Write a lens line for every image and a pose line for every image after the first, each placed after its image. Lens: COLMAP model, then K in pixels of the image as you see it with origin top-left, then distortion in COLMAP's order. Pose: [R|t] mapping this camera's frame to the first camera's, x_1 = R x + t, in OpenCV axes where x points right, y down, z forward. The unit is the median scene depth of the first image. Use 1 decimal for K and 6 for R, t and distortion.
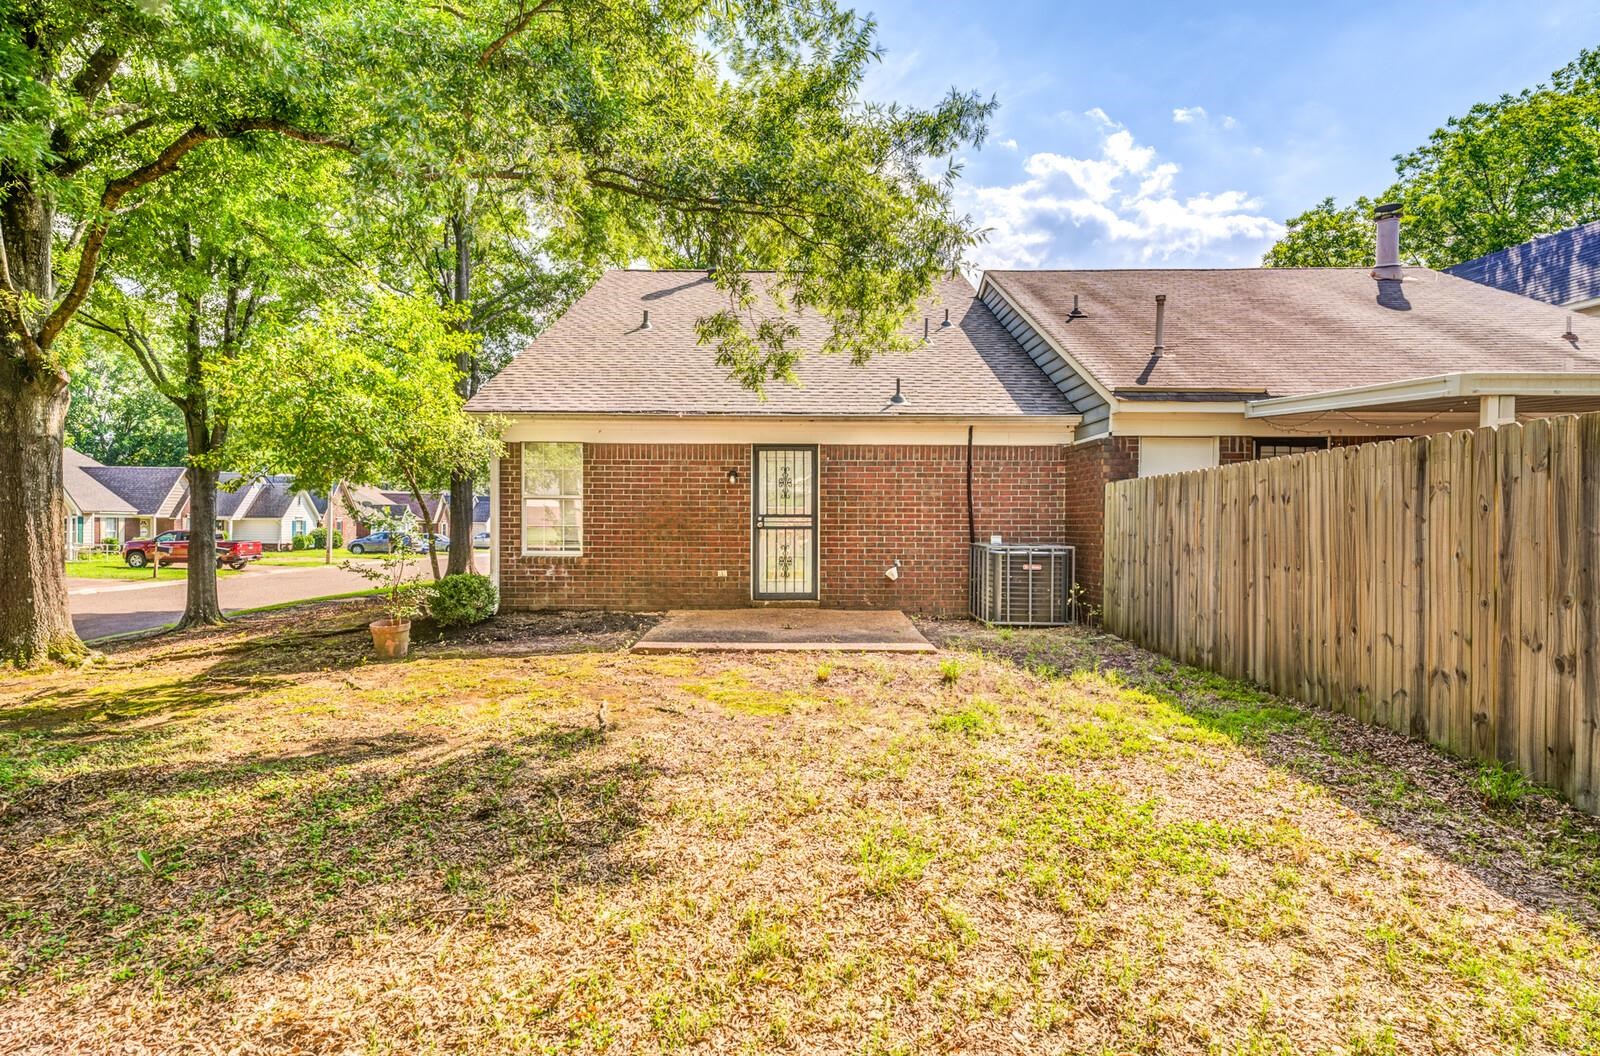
lens RADIAL K [[909.6, 0, 800.0], [0, 909.6, 528.0], [0, 0, 1]] dist [0.004727, 0.000668]
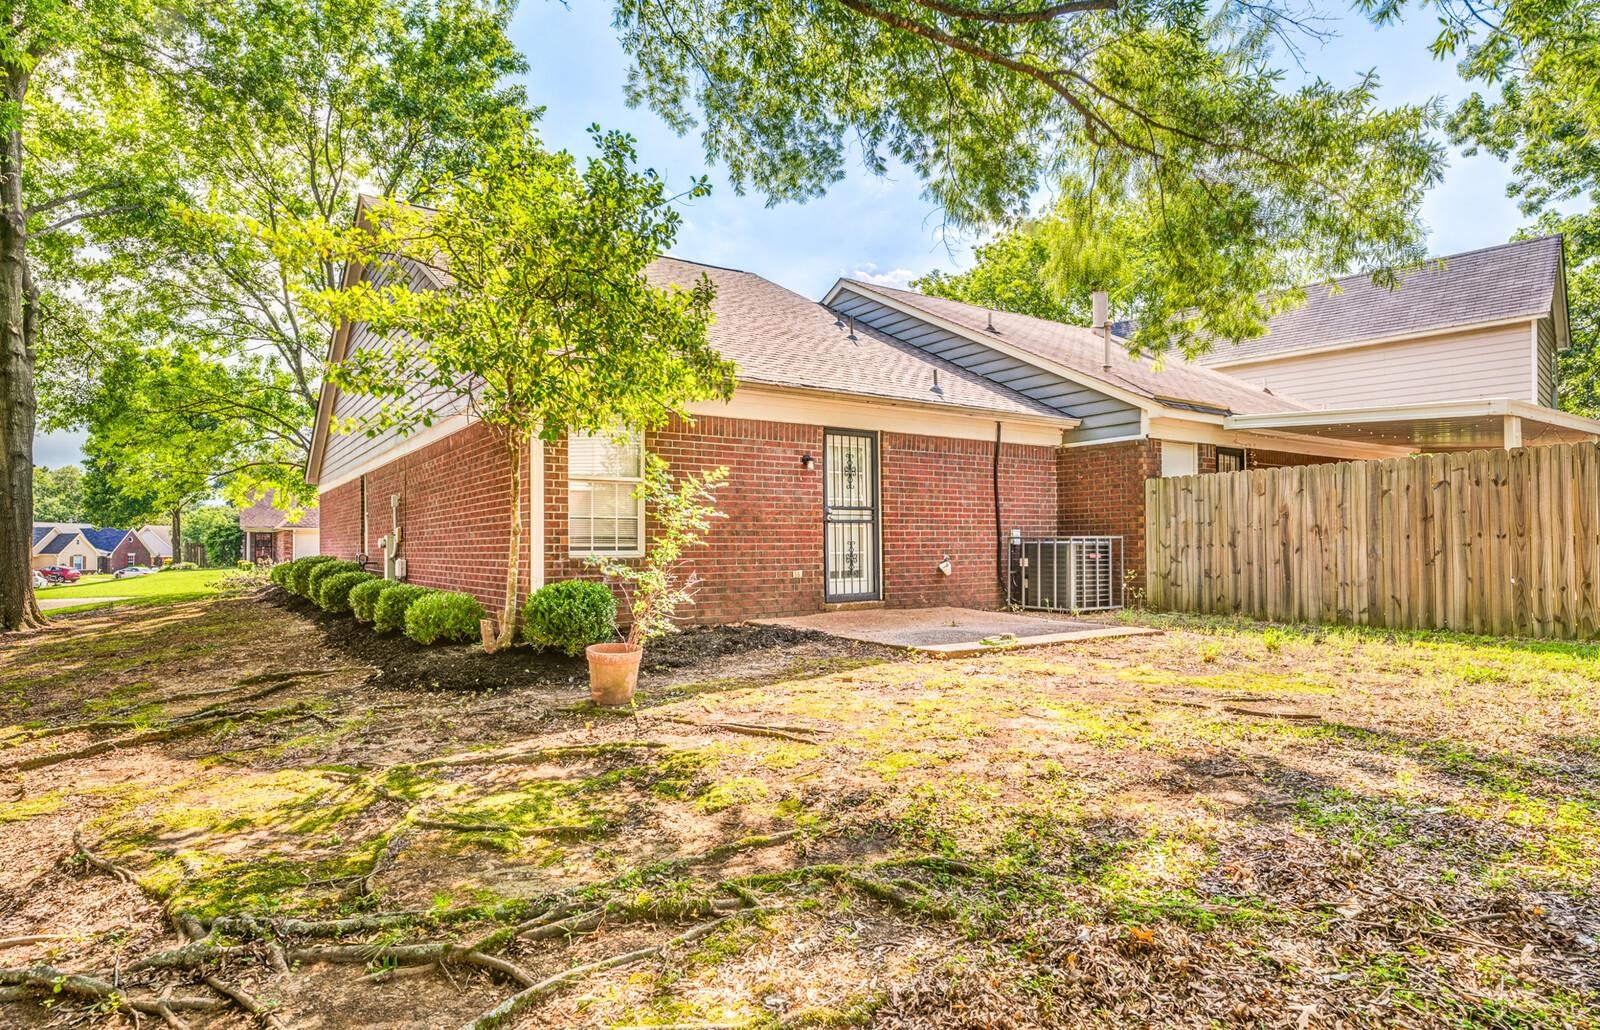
lens RADIAL K [[891.9, 0, 800.0], [0, 891.9, 515.0], [0, 0, 1]] dist [-0.001475, 0.000305]
pose [[0.808166, 0.010162, 0.588867, -0.578872], [0.015400, 0.999145, -0.038377, 0.026735], [-0.588753, 0.040083, 0.807318, 0.318499]]
